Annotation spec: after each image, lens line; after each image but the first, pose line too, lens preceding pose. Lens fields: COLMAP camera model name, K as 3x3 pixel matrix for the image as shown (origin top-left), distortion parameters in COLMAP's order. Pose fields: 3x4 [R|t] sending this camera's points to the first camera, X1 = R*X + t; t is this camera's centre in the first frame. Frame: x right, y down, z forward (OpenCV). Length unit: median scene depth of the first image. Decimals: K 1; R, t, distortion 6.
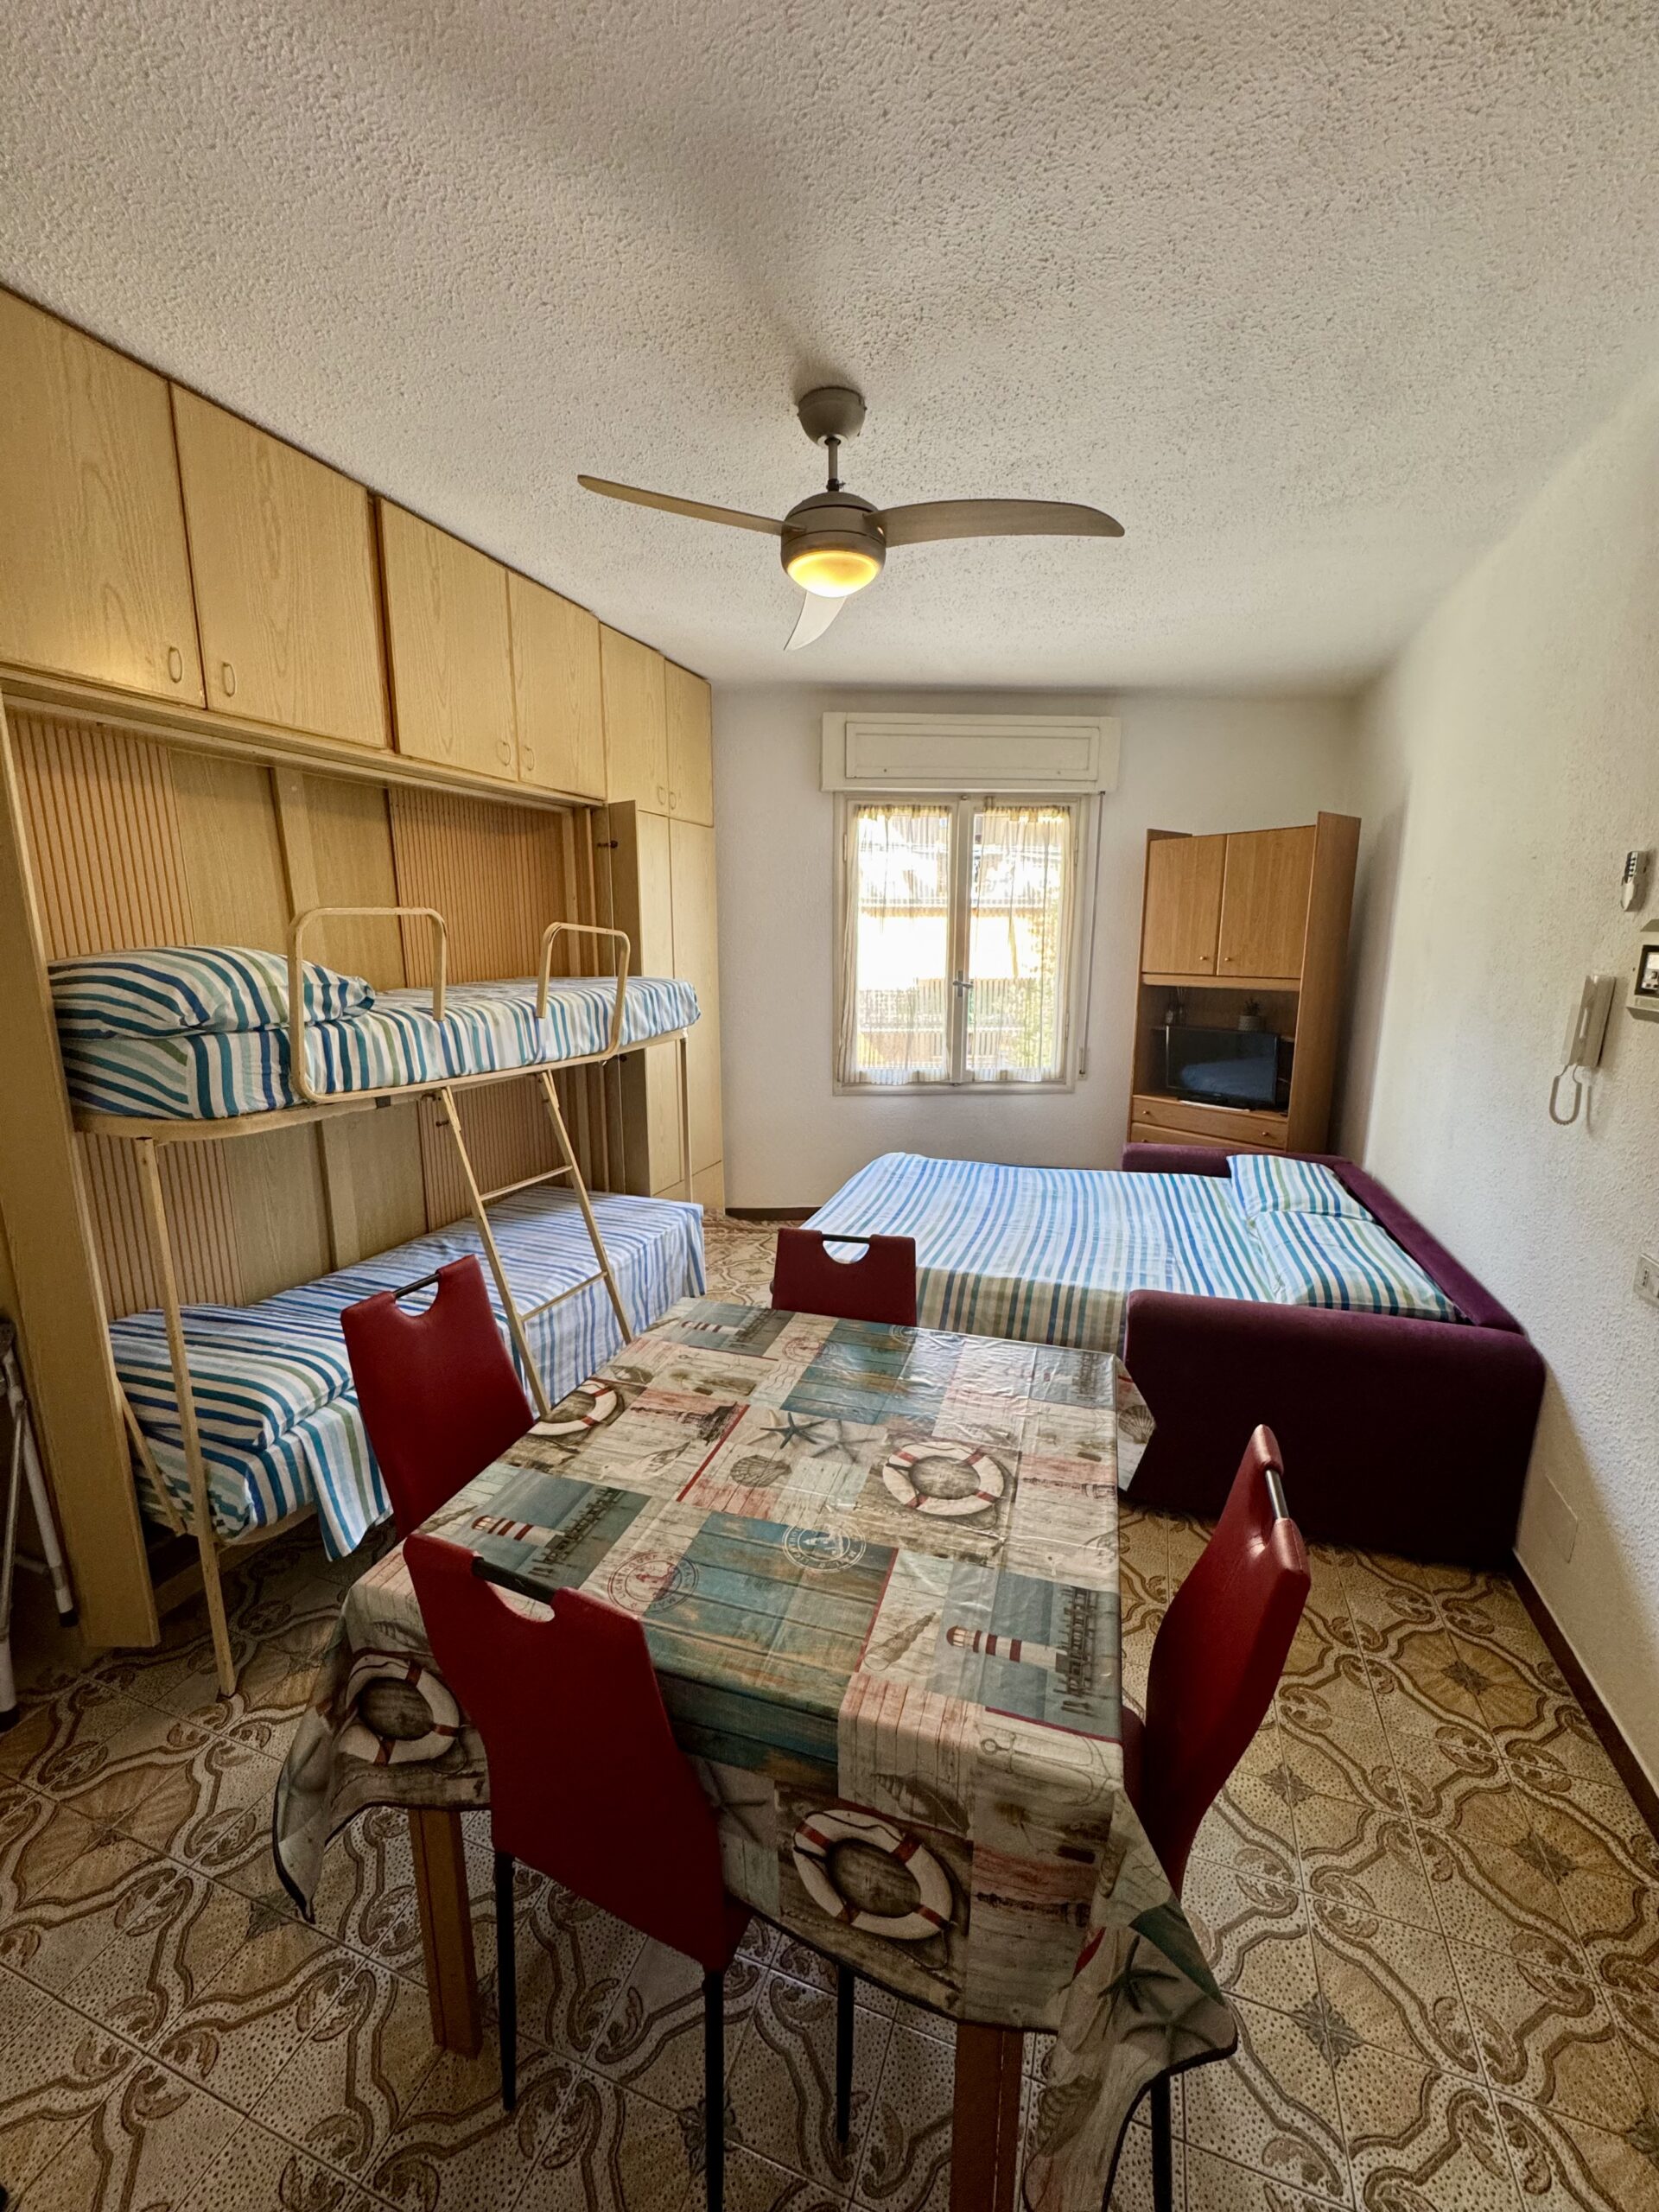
lens RADIAL K [[883.8, 0, 833.4], [0, 883.8, 1098.7], [0, 0, 1]] dist [0.009432, 0.000013]
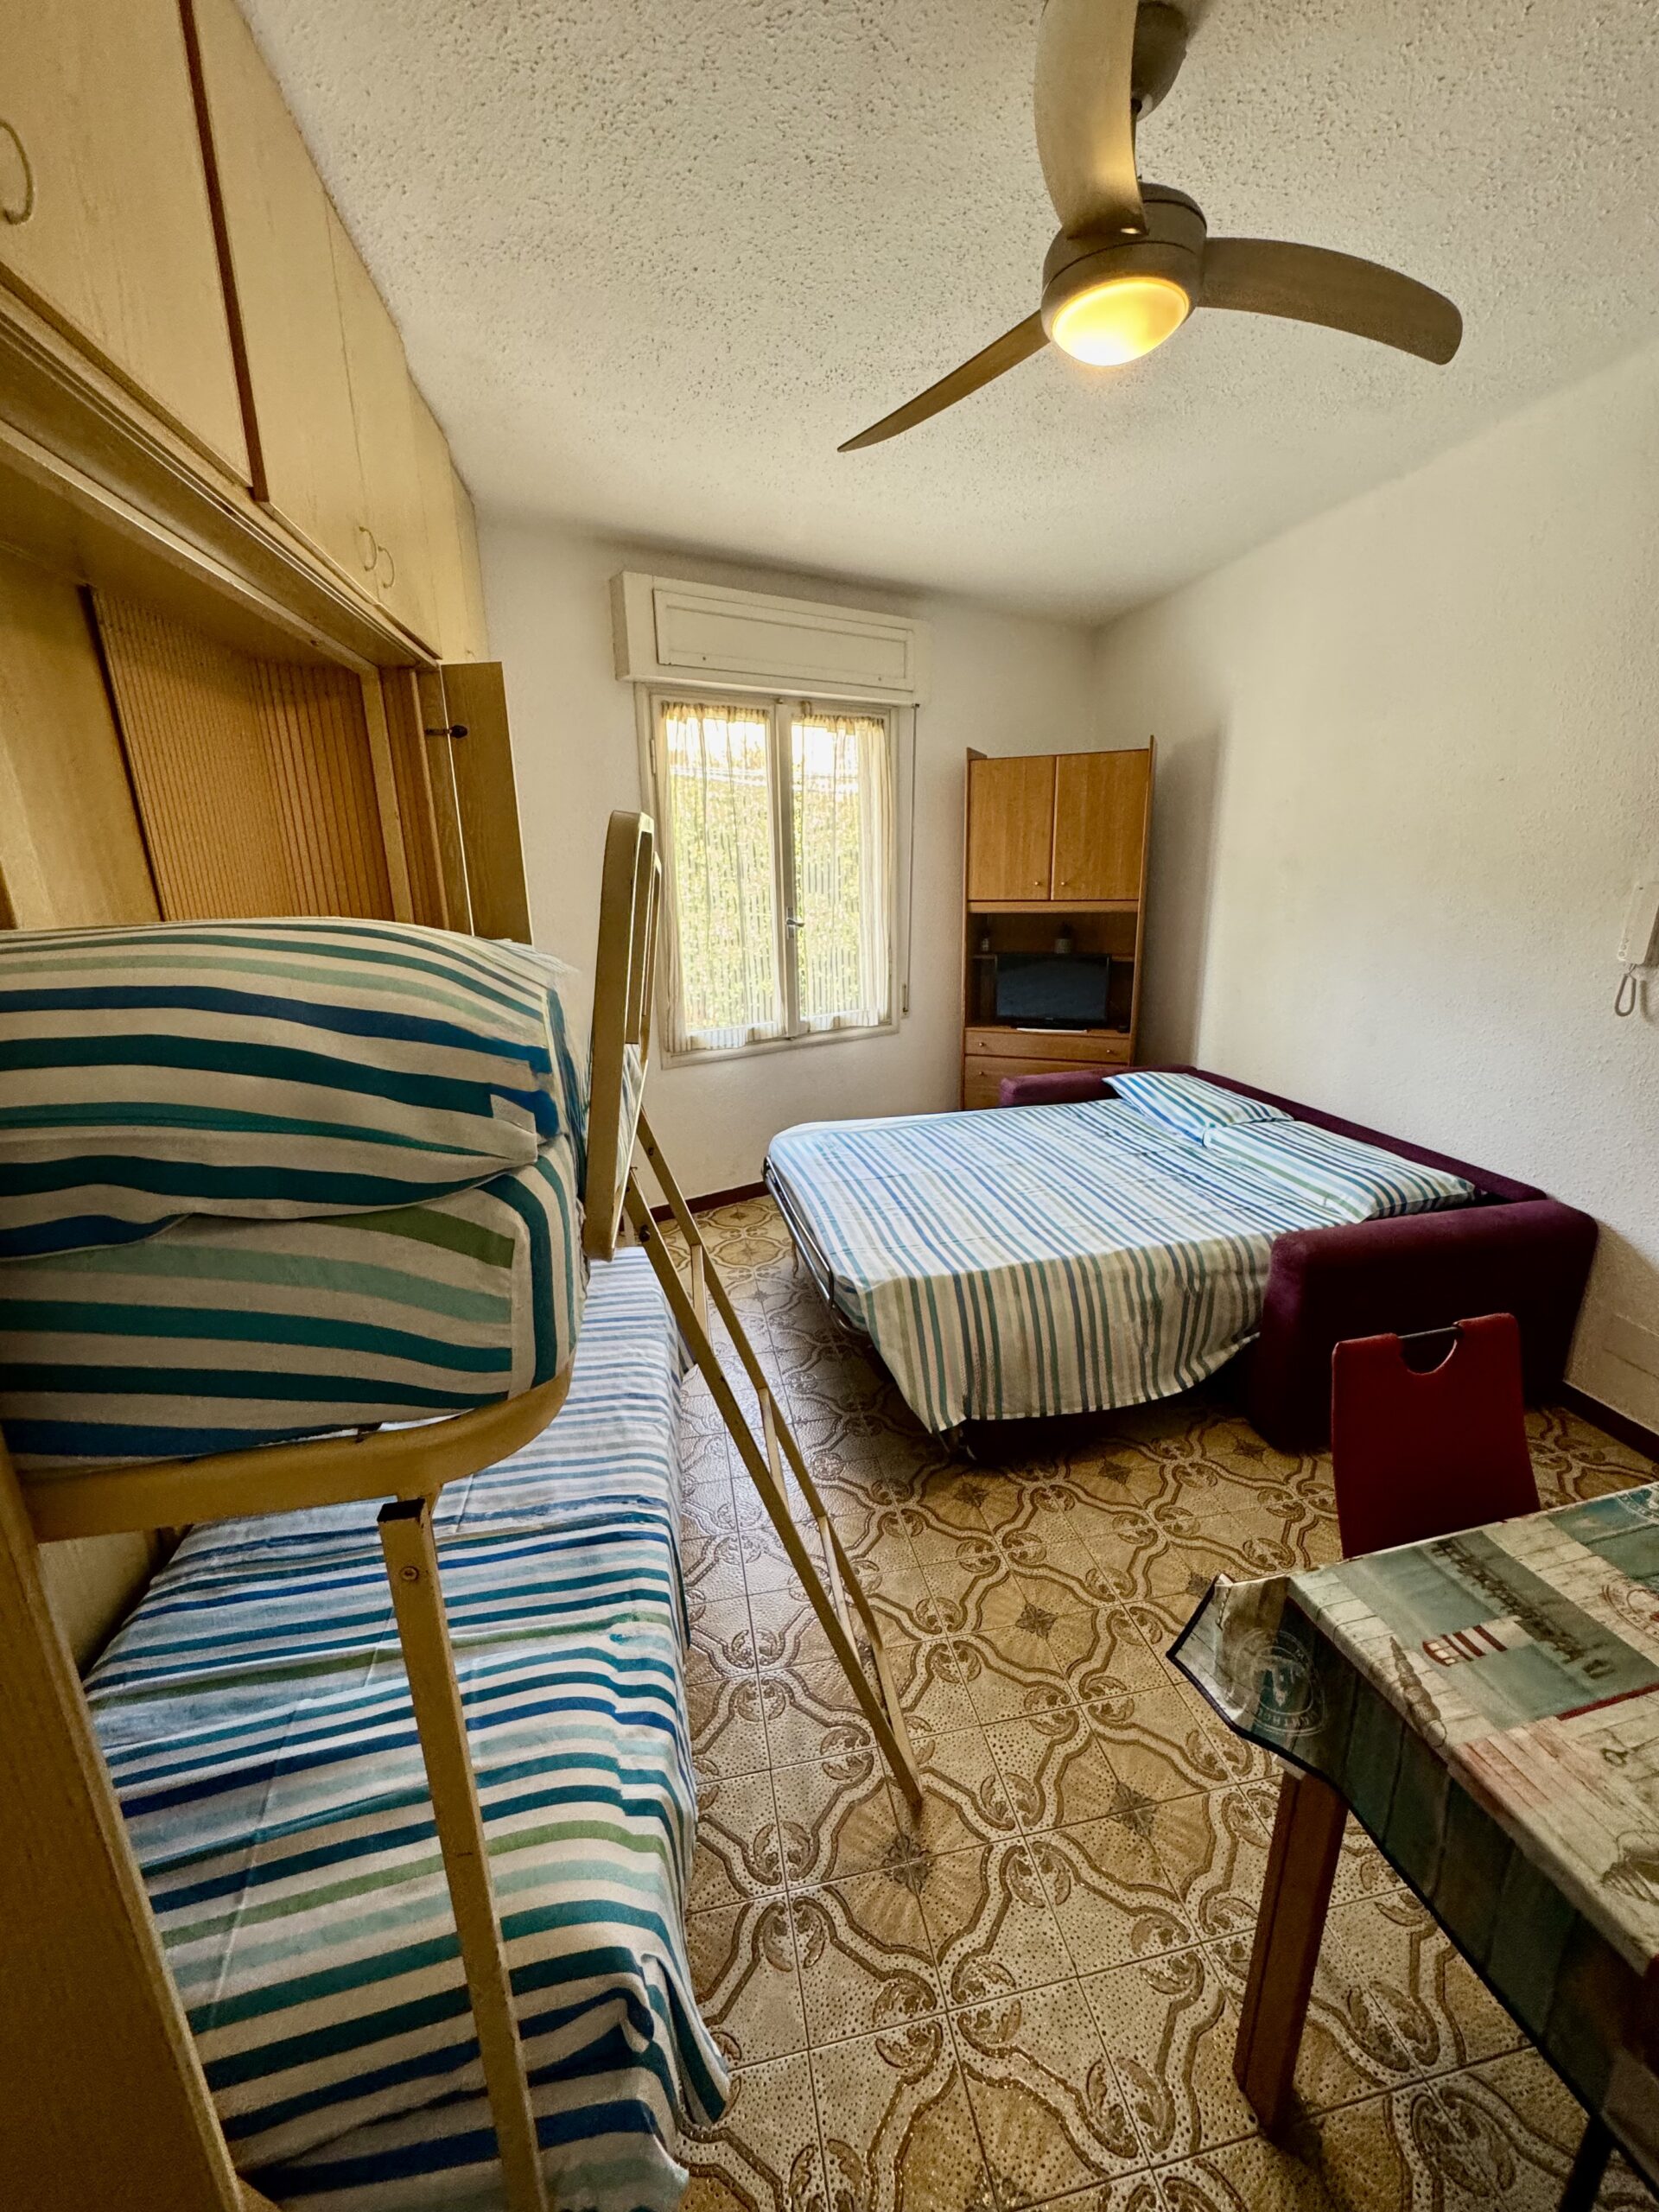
lens RADIAL K [[883.8, 0, 833.4], [0, 883.8, 1098.7], [0, 0, 1]] dist [0.009432, 0.000013]
pose [[0.865275, -0.150357, 0.478218, -0.281575], [0.116166, 0.988133, 0.100493, -0.044588], [-0.487653, -0.031402, 0.872473, 0.231595]]
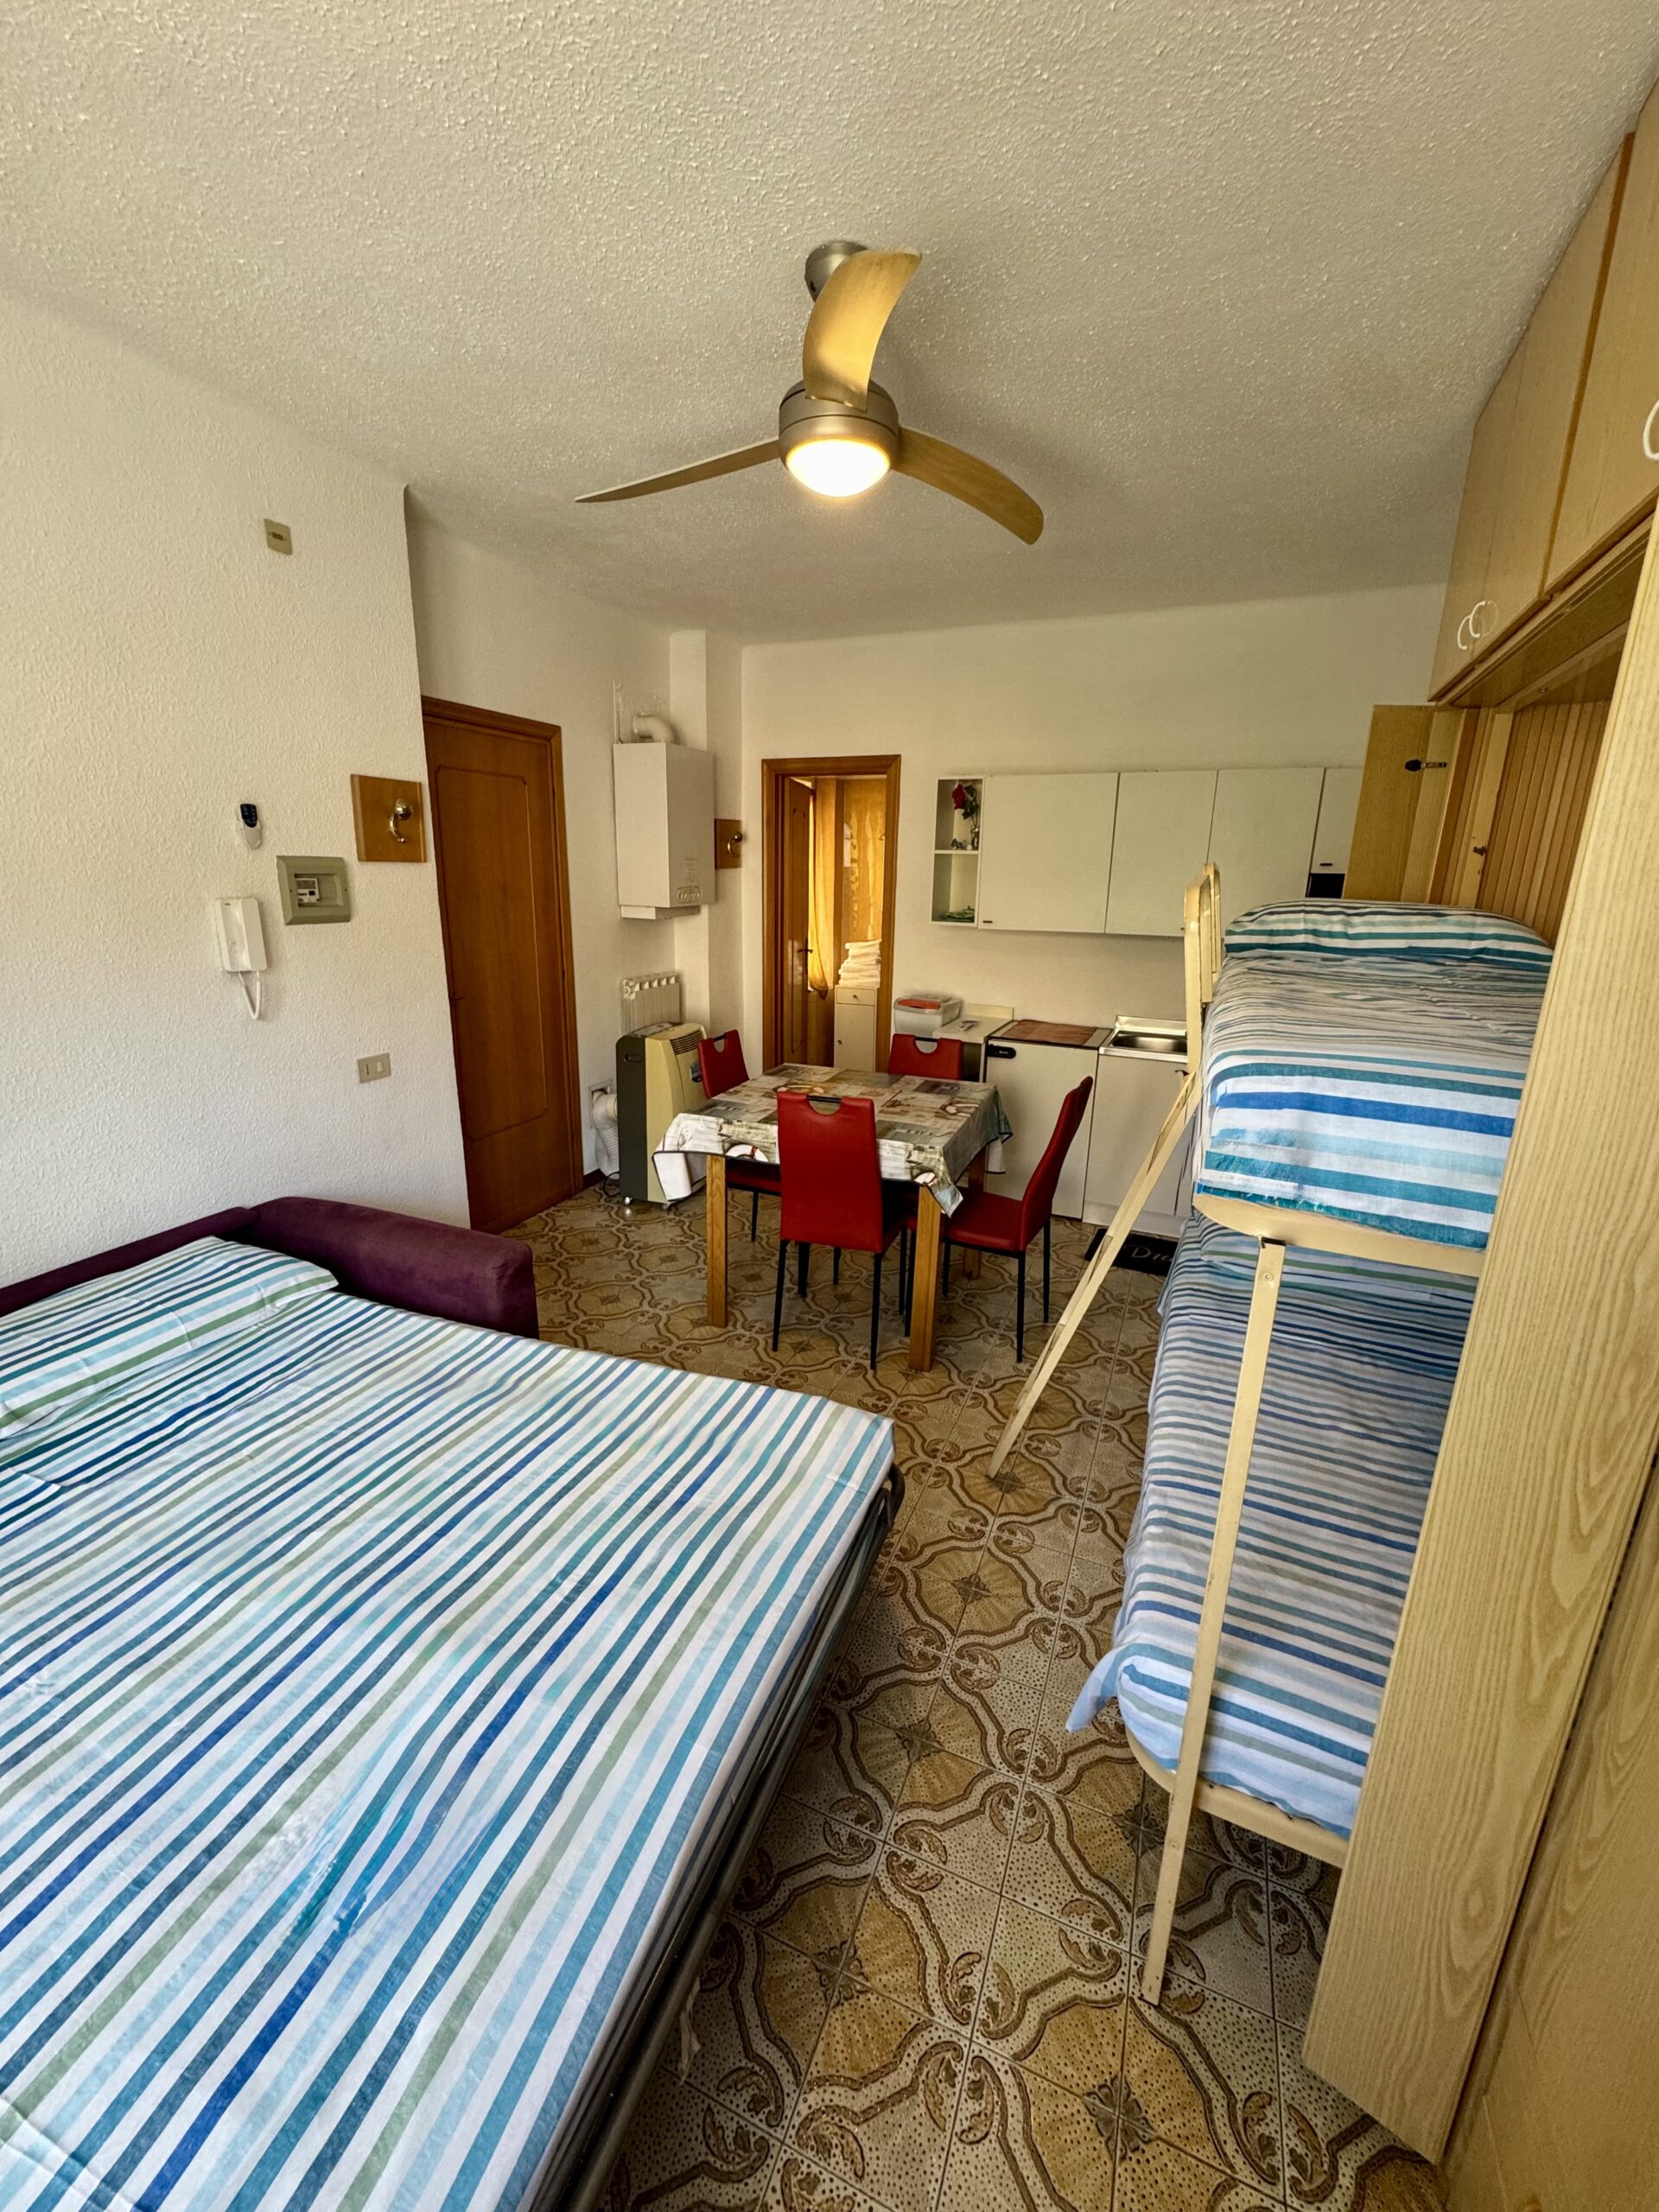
lens RADIAL K [[883.8, 0, 833.4], [0, 883.8, 1098.7], [0, 0, 1]] dist [0.009432, 0.000013]
pose [[-0.995461, -0.051348, 0.080125, -0.040414], [-0.010464, 0.895900, 0.444132, -0.199911], [-0.094589, 0.441277, -0.892372, 0.970953]]
